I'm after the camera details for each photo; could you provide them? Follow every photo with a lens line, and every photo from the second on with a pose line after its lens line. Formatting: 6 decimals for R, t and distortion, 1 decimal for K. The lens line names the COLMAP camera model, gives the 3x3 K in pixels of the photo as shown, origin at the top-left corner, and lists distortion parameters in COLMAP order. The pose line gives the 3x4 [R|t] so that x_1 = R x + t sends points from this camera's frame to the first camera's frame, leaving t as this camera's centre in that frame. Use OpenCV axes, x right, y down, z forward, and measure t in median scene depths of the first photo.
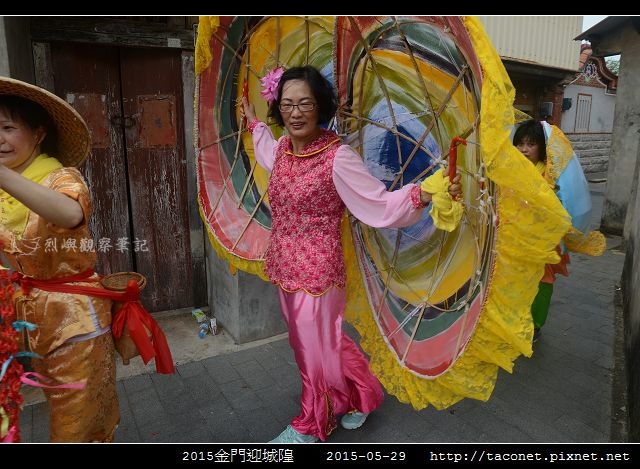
lens RADIAL K [[436.9, 0, 322.8], [0, 436.9, 233.8], [0, 0, 1]] dist [-0.081463, 0.030177]
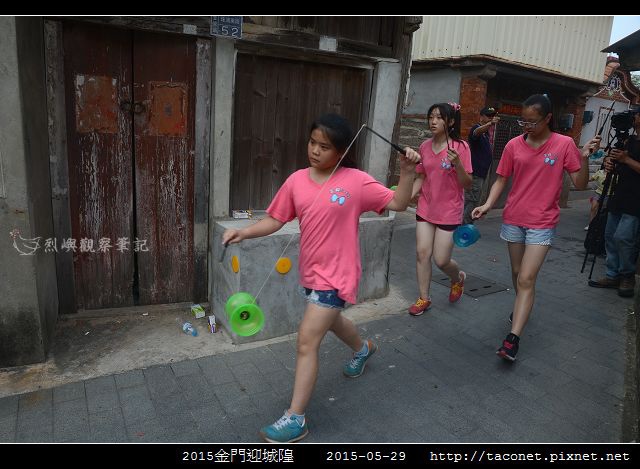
lens RADIAL K [[436.9, 0, 322.6], [0, 436.9, 233.3], [0, 0, 1]] dist [-0.081463, 0.030177]
pose [[0.997654, 0.066693, -0.015453, -0.002975], [-0.066579, 0.997751, 0.007794, -0.013097], [0.015938, -0.006747, 0.999850, 0.033158]]
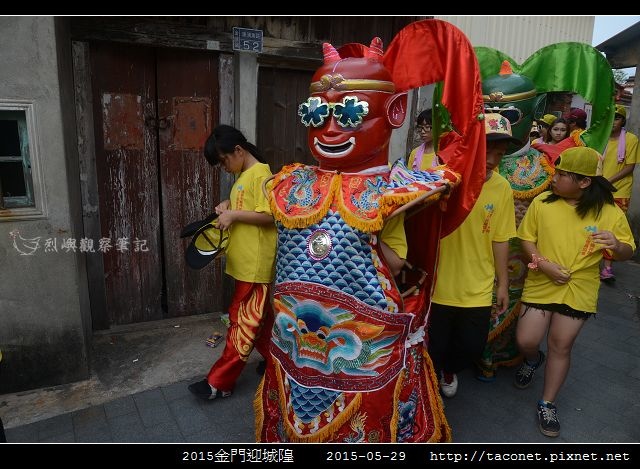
lens RADIAL K [[436.9, 0, 317.5], [0, 436.9, 232.8], [0, 0, 1]] dist [-0.081463, 0.030177]
pose [[0.999706, 0.020026, 0.013654, -0.103947], [-0.019984, 0.999795, -0.003198, -0.013597], [-0.013715, 0.002924, 0.999902, 0.004649]]
